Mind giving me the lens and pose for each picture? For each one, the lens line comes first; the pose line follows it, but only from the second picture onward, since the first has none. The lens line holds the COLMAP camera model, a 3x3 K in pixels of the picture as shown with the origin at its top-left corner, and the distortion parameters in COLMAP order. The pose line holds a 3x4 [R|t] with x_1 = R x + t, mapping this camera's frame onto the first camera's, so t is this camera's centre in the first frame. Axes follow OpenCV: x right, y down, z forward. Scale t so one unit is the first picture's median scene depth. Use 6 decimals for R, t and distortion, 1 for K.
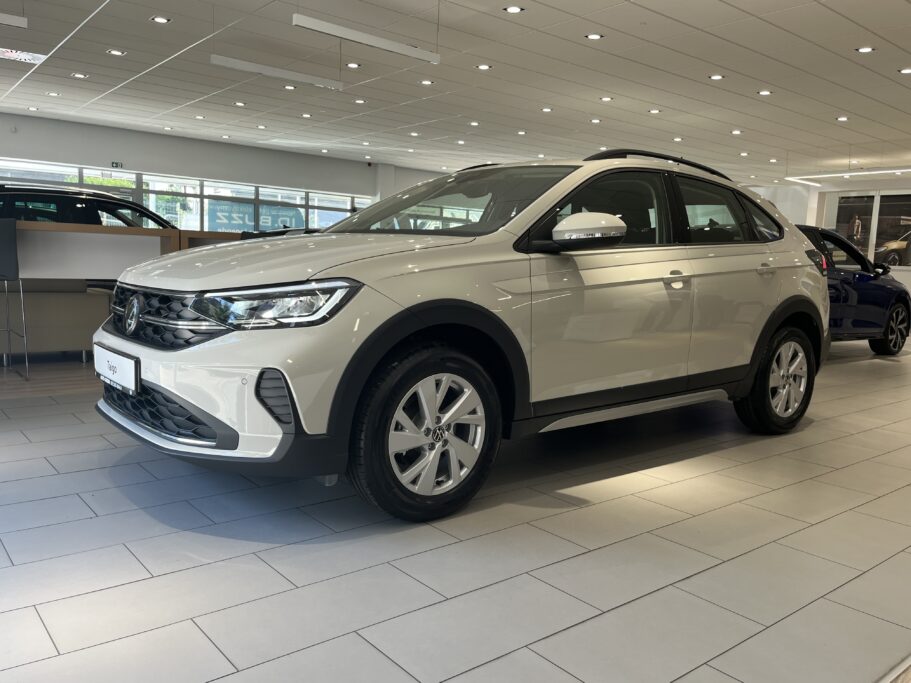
lens RADIAL K [[722.5, 0, 455.5], [0, 722.5, 341.5], [0, 0, 1]] dist [-0.004571, -0.004686]
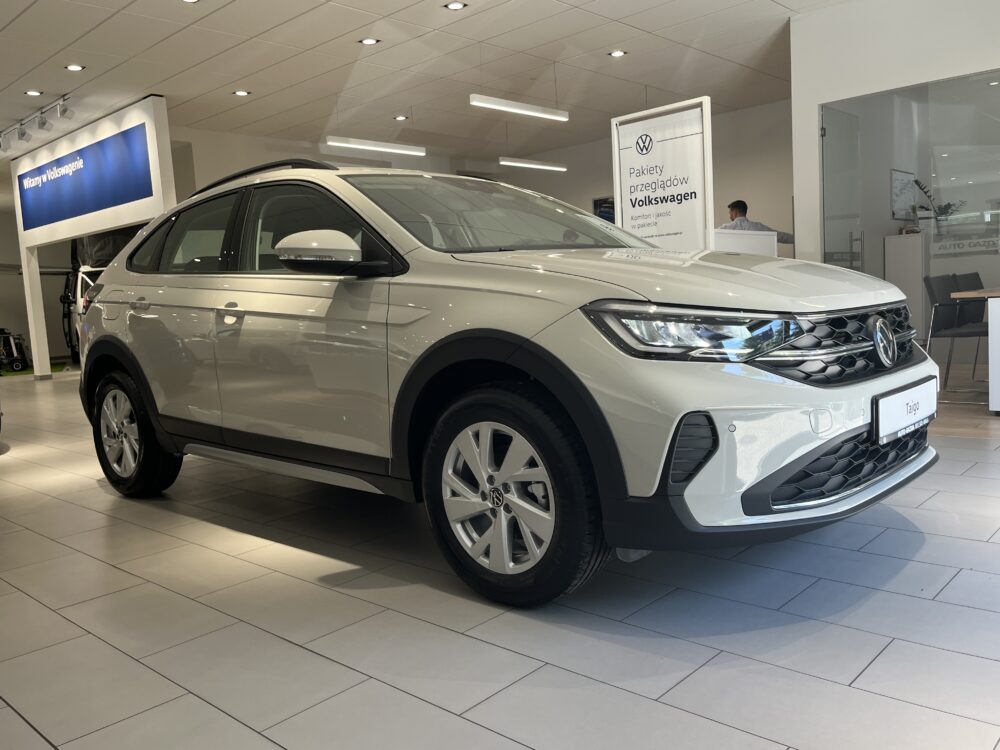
lens RADIAL K [[824.1, 0, 500.0], [0, 824.1, 375.0], [0, 0, 1]] dist [-0.007420, -0.005536]
pose [[-0.131267, -0.117405, 0.984370, -0.903940], [0.162919, 0.976907, 0.138241, -0.135387], [-0.977868, 0.178519, -0.109108, 1.070154]]
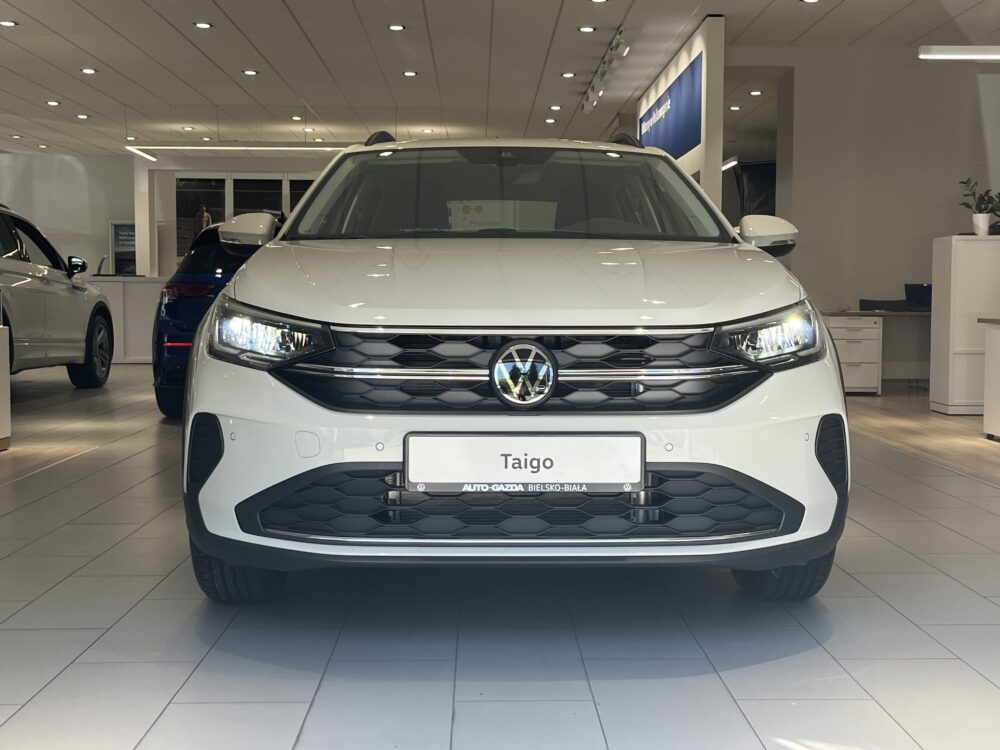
lens RADIAL K [[1197.8, 0, 500.0], [0, 1197.8, 375.0], [0, 0, 1]] dist [0.090018, 0.001693]
pose [[0.609394, -0.079277, 0.788894, -0.889360], [0.100074, 0.994722, 0.022658, -0.042175], [-0.786527, 0.065140, 0.614111, 0.284178]]
